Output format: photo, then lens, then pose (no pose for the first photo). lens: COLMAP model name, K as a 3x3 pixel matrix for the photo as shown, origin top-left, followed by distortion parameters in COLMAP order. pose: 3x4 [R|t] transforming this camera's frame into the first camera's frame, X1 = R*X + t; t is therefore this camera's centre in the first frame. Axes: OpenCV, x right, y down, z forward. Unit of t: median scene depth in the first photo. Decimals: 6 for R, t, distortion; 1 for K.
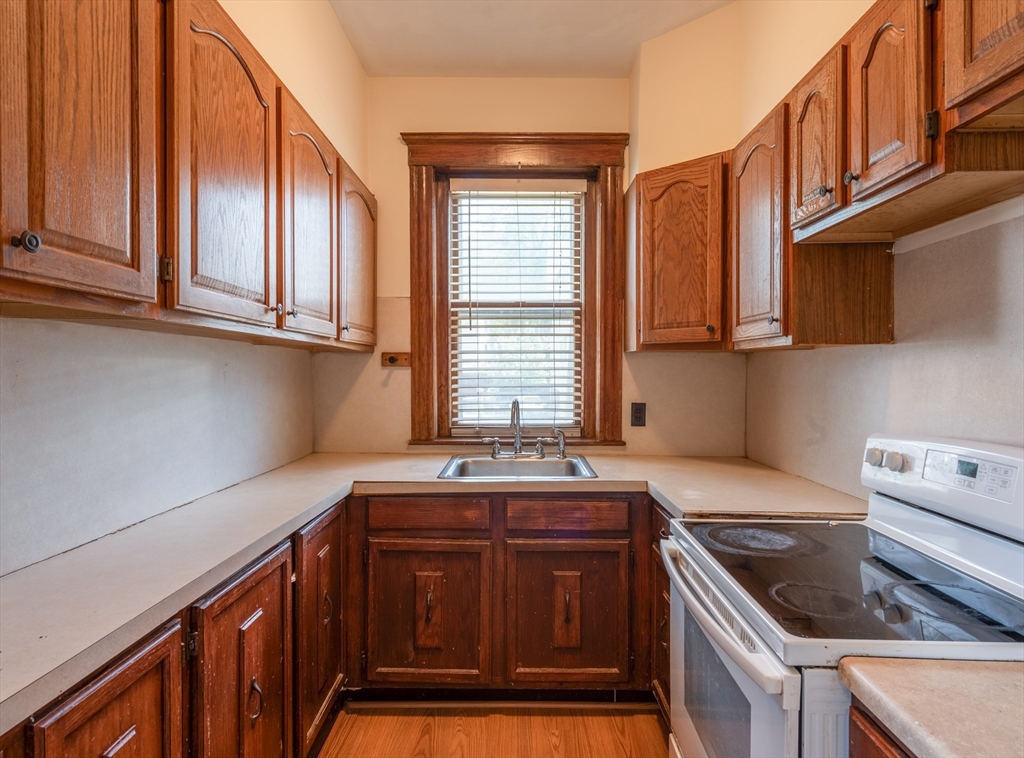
lens RADIAL K [[539.7, 0, 511.9], [0, 539.7, 371.3], [0, 0, 1]] dist [-0.002080, -0.000060]
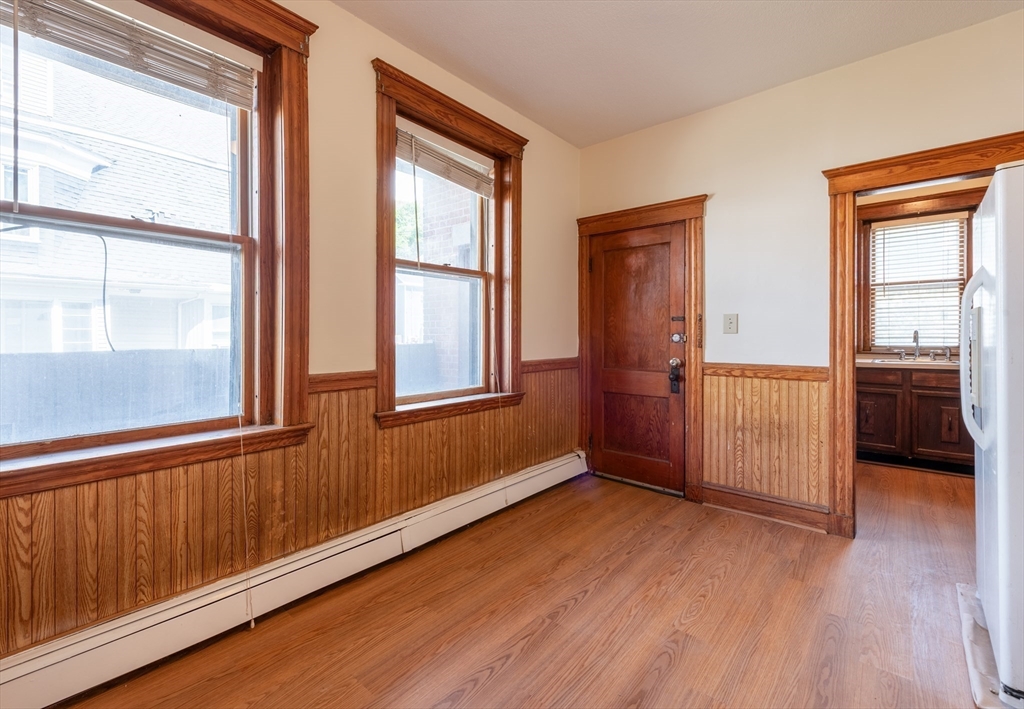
lens RADIAL K [[457.6, 0, 490.4], [0, 457.6, 334.6], [0, 0, 1]] dist [0.005052, -0.003036]
pose [[0.754867, 0.001165, -0.655877, -0.063555], [-0.003085, 0.999994, -0.001775, 0.068923], [0.655871, 0.003364, 0.754866, -1.225054]]
